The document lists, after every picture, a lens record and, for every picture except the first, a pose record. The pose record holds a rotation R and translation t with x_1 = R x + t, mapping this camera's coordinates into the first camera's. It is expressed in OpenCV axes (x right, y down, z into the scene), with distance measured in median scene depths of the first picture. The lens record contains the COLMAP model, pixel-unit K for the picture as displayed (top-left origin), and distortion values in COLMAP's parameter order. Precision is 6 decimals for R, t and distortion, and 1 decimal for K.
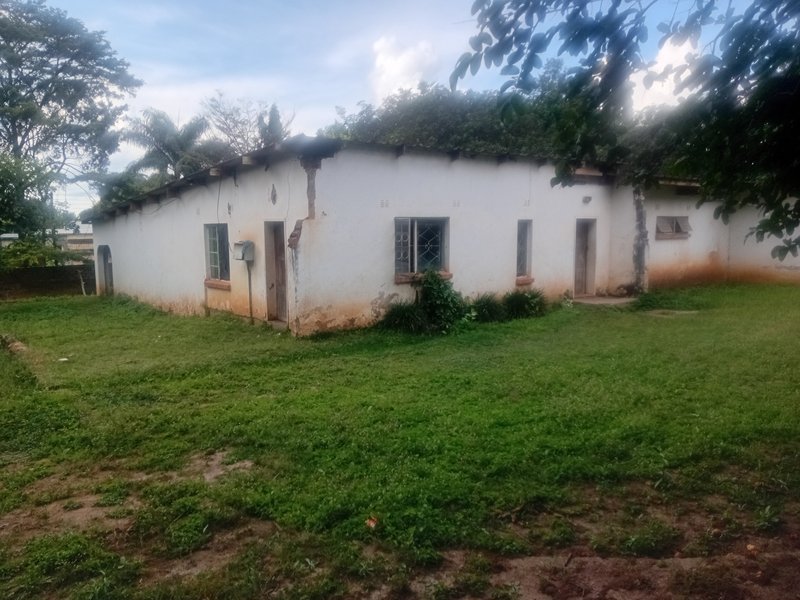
lens RADIAL K [[608.4, 0, 400.0], [0, 608.4, 300.0], [0, 0, 1]] dist [0.074369, -0.100225]
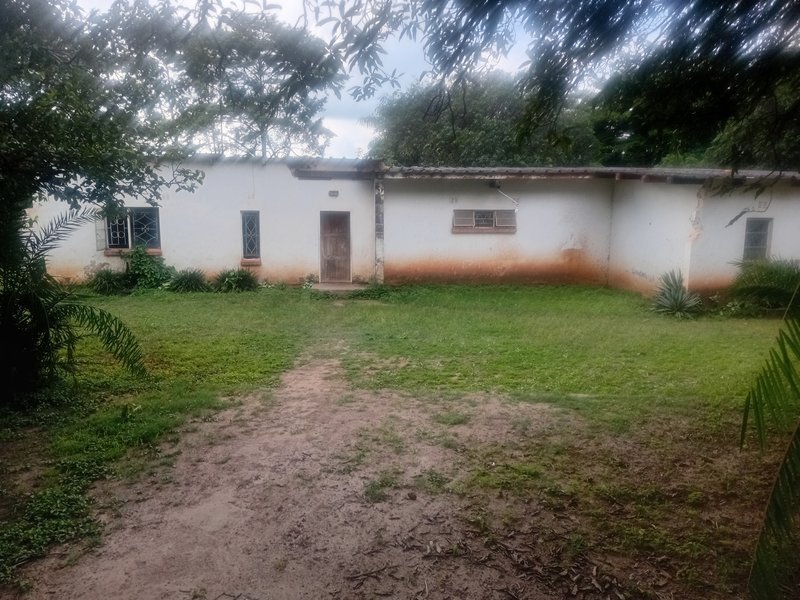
lens RADIAL K [[608.4, 0, 400.0], [0, 608.4, 300.0], [0, 0, 1]] dist [0.074369, -0.100225]
pose [[0.840441, 0.072354, -0.537052, 1.082148], [-0.075551, 0.997012, 0.016092, 0.000228], [0.536611, 0.027050, 0.843396, 0.154266]]
